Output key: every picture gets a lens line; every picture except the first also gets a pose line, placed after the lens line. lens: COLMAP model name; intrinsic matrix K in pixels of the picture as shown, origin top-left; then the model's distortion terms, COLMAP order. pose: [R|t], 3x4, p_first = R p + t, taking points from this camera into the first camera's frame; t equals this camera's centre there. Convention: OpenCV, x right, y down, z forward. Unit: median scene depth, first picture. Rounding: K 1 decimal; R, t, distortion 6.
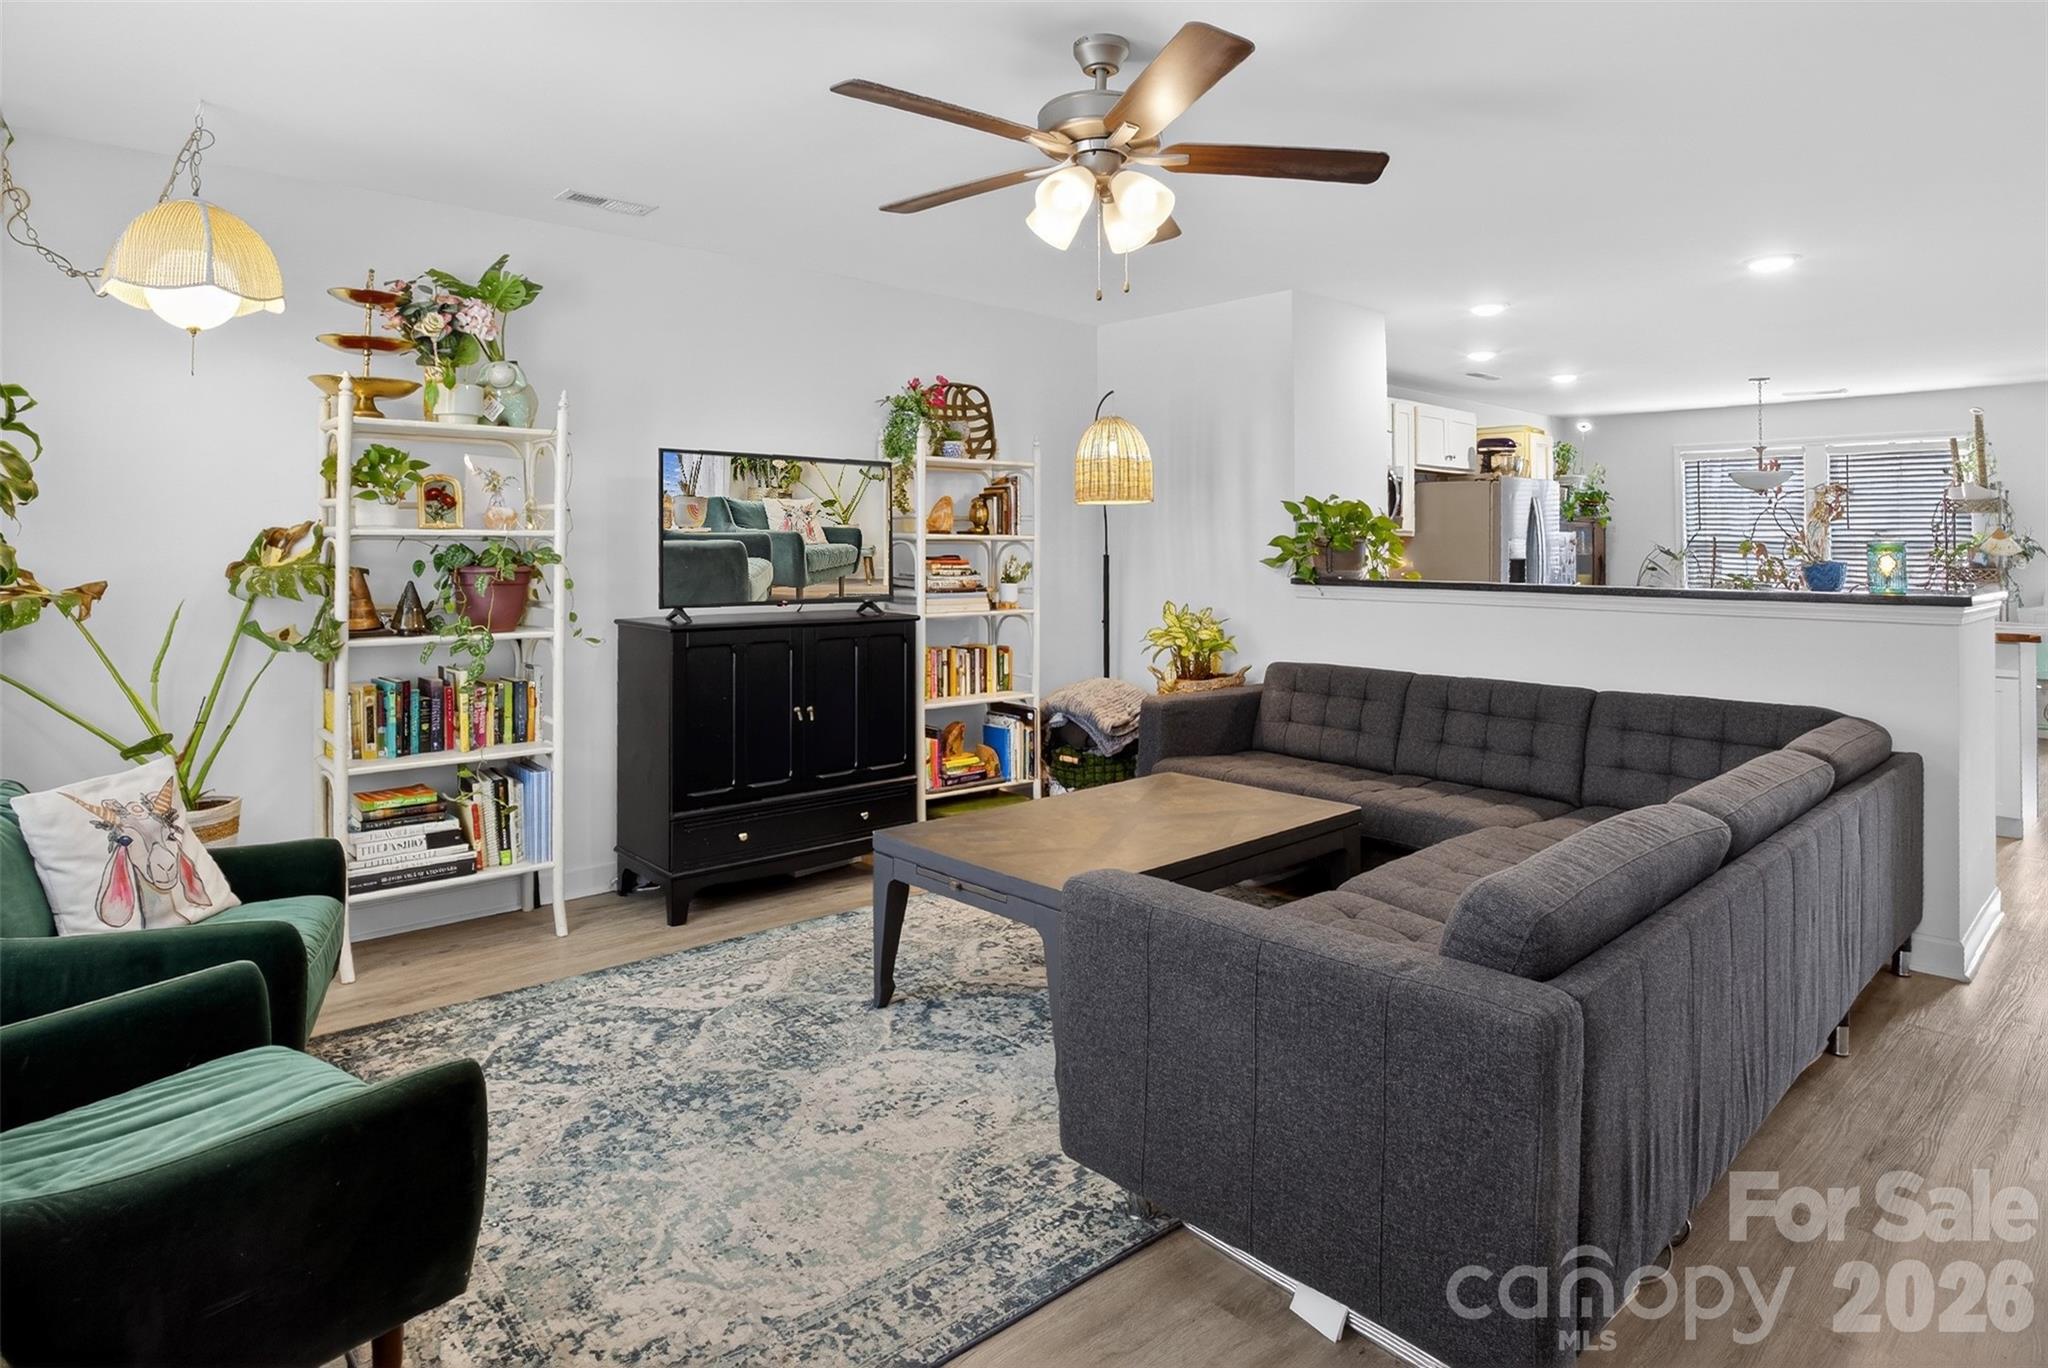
lens RADIAL K [[1143.9, 0, 1018.2], [0, 1143.9, 548.4], [0, 0, 1]] dist [-0.001547, 0.000387]
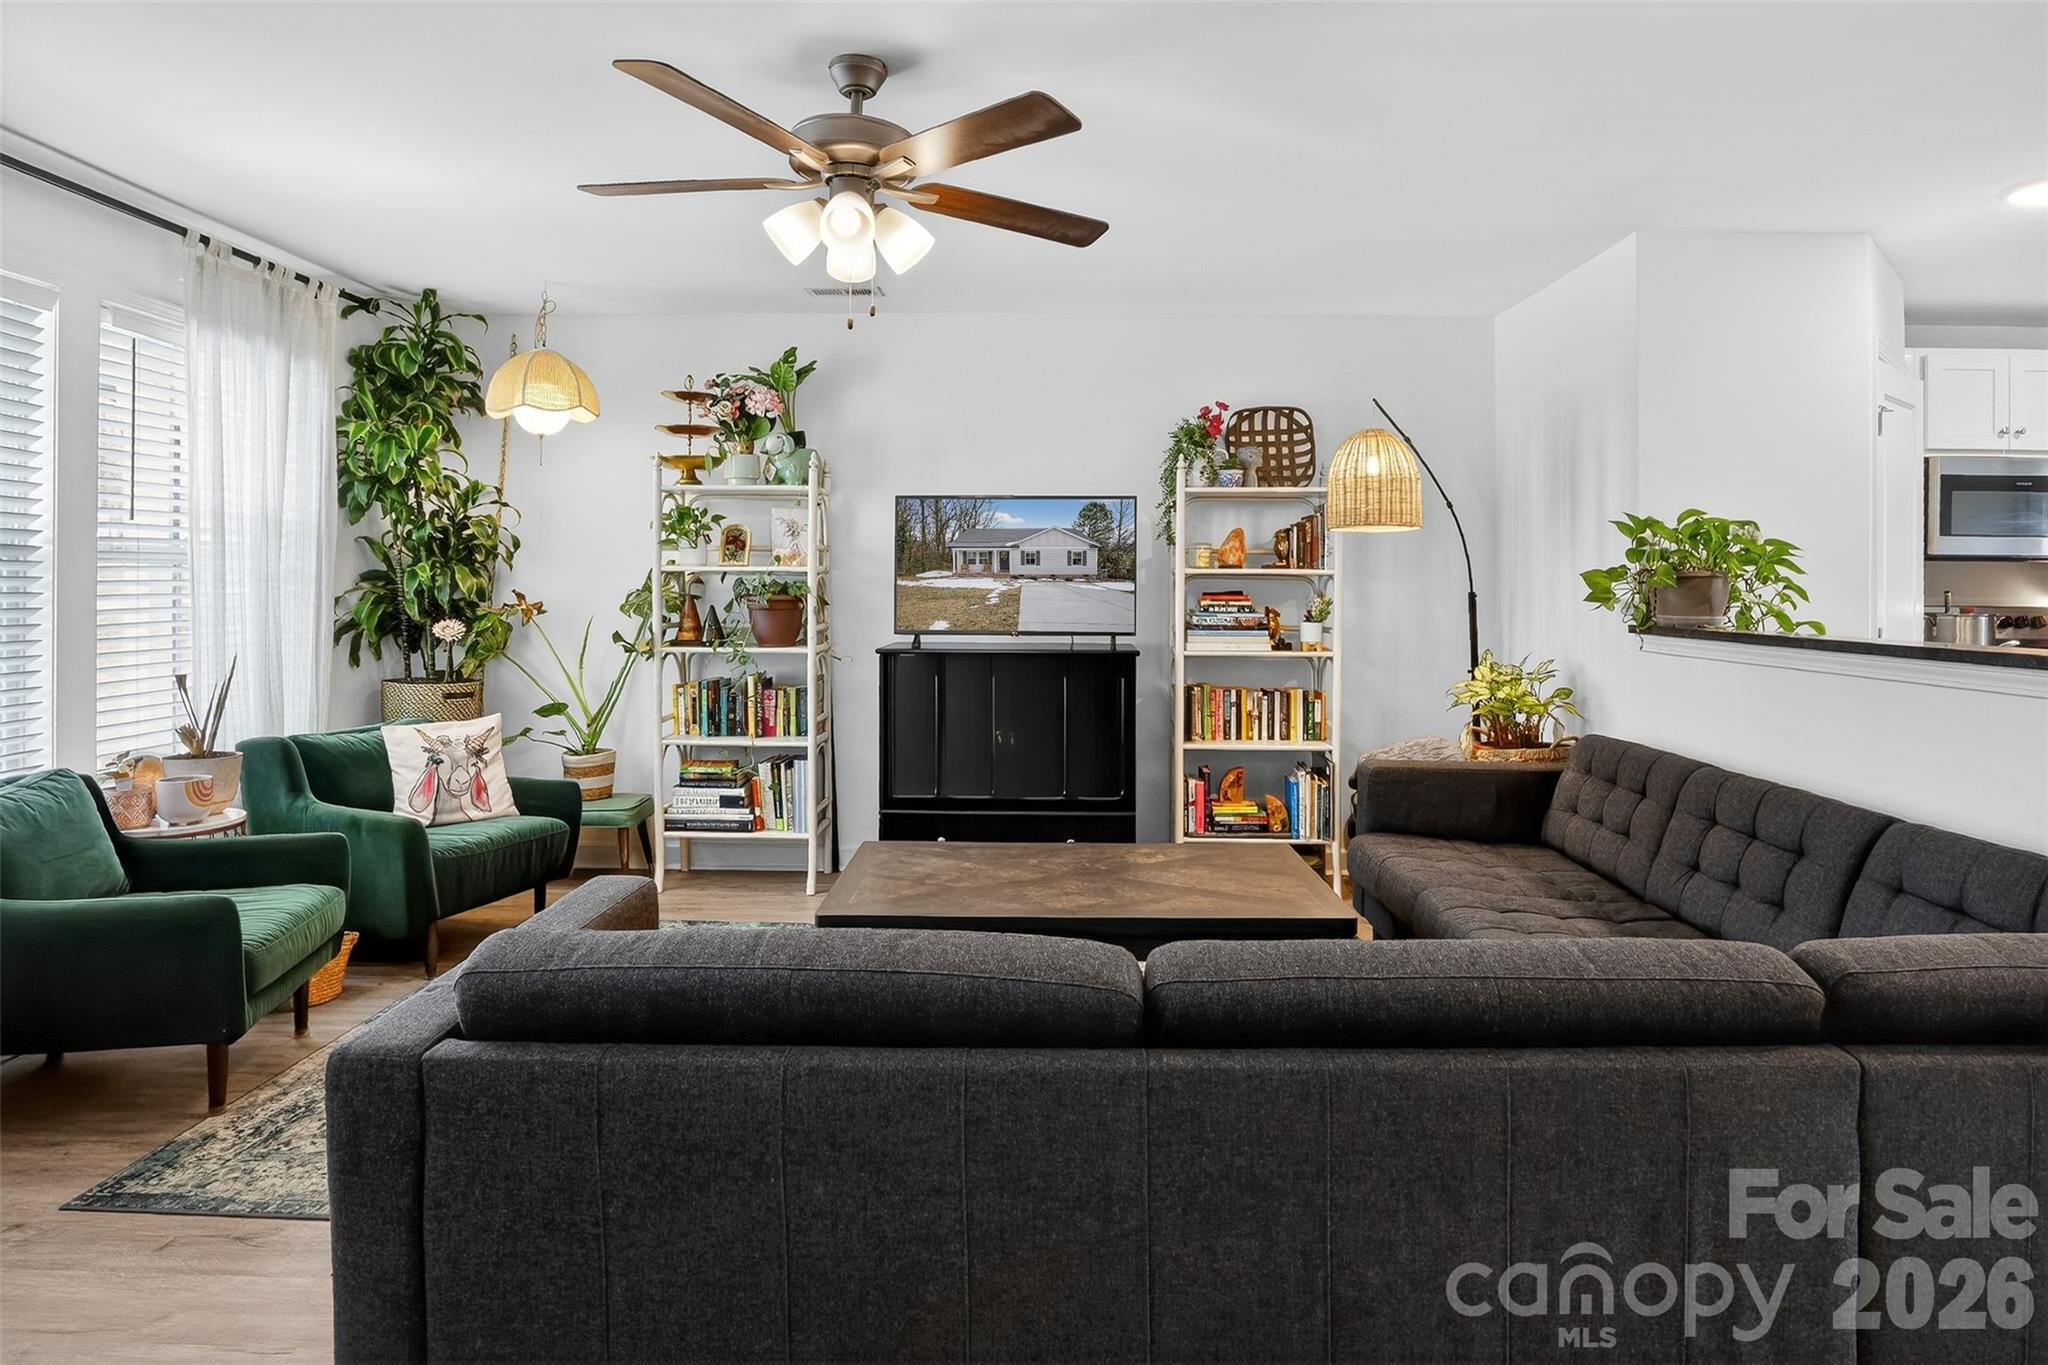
lens RADIAL K [[1131.5, 0, 1048.7], [0, 1131.5, 618.0], [0, 0, 1]] dist [0.000491, -0.000202]
pose [[0.736543, 0.020439, -0.676082, 0.582505], [-0.004397, 0.999667, 0.025431, 0.006751], [0.676376, -0.015758, 0.736388, 0.262795]]
